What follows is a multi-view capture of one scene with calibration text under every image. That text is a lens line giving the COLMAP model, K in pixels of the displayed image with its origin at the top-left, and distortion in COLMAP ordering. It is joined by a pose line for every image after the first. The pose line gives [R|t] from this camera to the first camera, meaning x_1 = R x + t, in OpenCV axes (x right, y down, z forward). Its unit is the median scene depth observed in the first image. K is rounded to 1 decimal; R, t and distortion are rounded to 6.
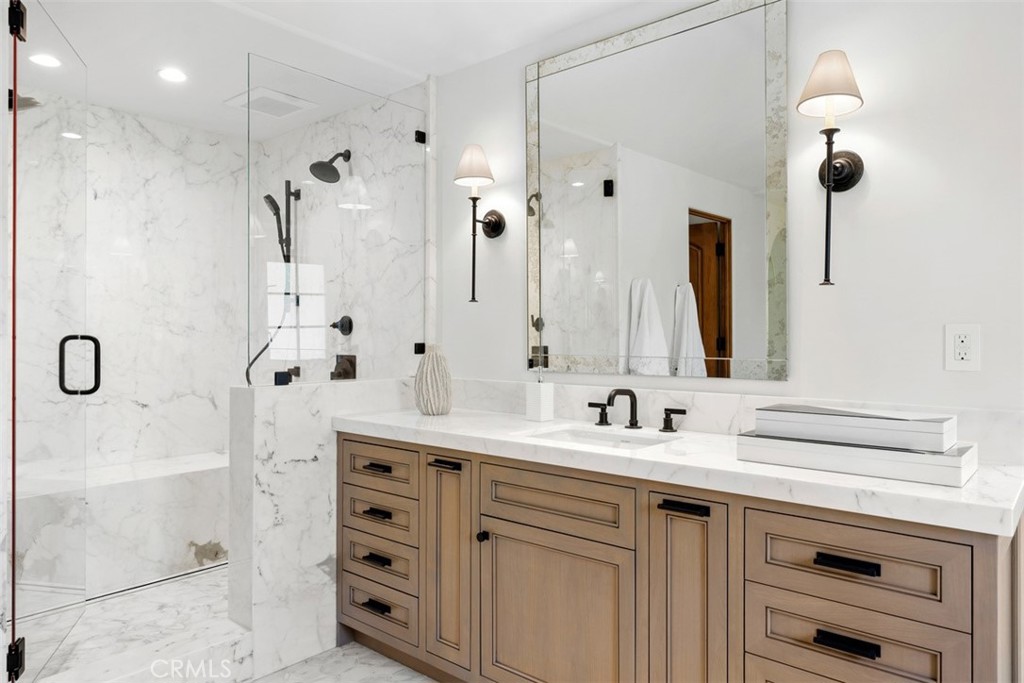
lens RADIAL K [[664.3, 0, 511.6], [0, 664.3, 340.1], [0, 0, 1]] dist [0.003917, -0.003972]
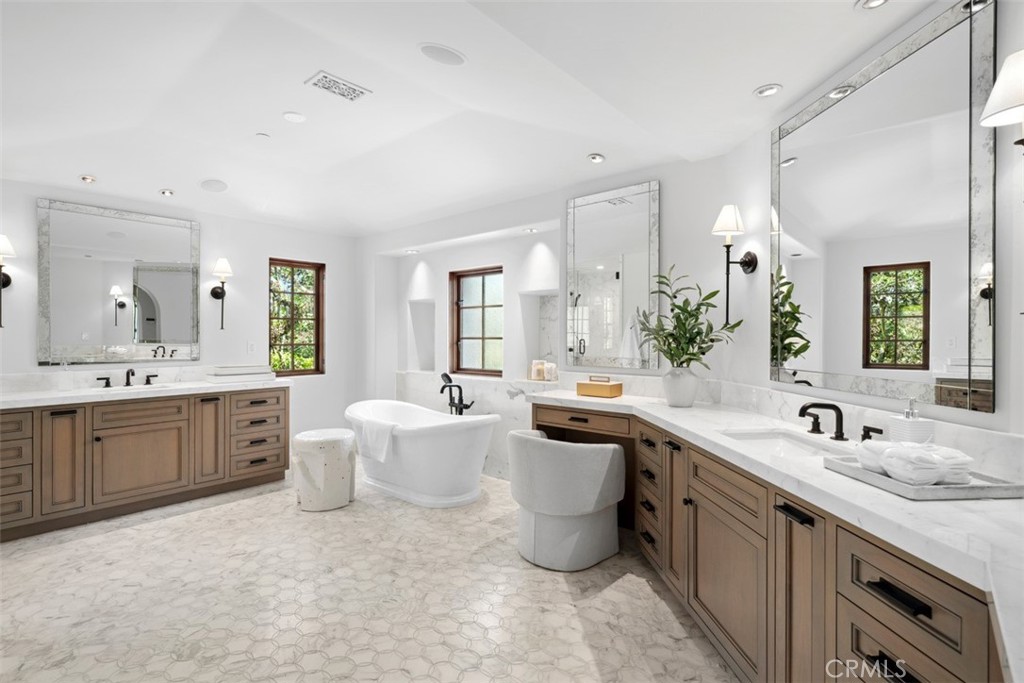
lens RADIAL K [[477.2, 0, 511.7], [0, 477.2, 335.9], [0, 0, 1]] dist [0.000275, 0.000460]
pose [[0.014142, -0.003664, 0.999893, -1.375781], [0.000161, 0.999993, 0.003662, -0.044702], [-0.999900, 0.000109, 0.014143, -0.336465]]
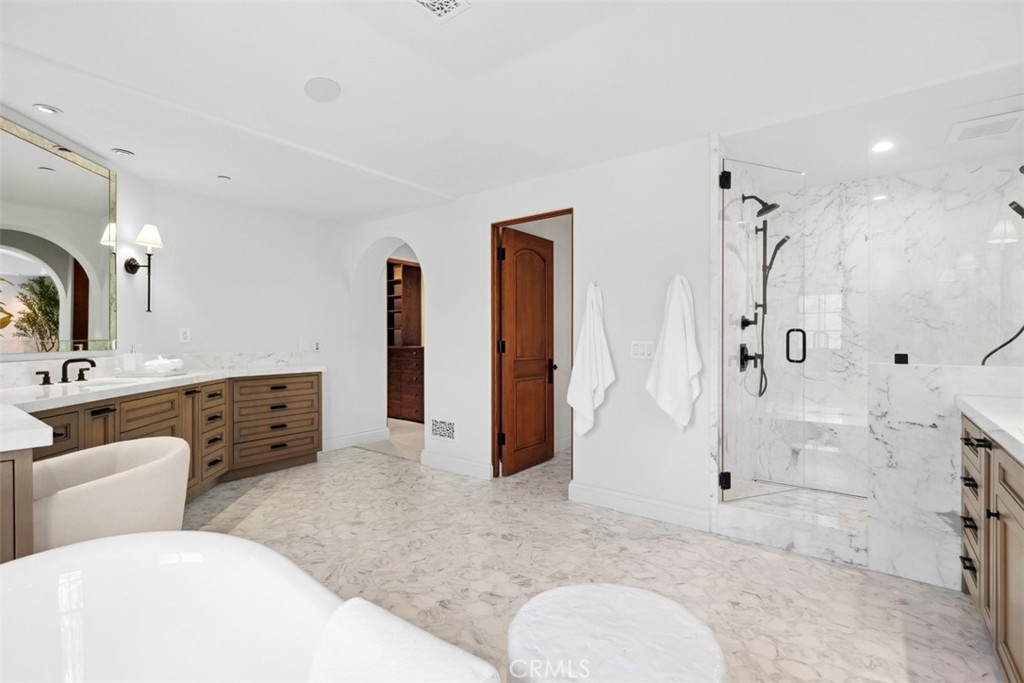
lens RADIAL K [[477.2, 0, 512.6], [0, 477.2, 334.8], [0, 0, 1]] dist [0.000275, 0.000460]
pose [[0.069116, -0.003611, -0.997602, 0.566110], [-0.004063, 0.999984, -0.003901, 0.016040], [0.997600, 0.004323, 0.069100, 0.163029]]
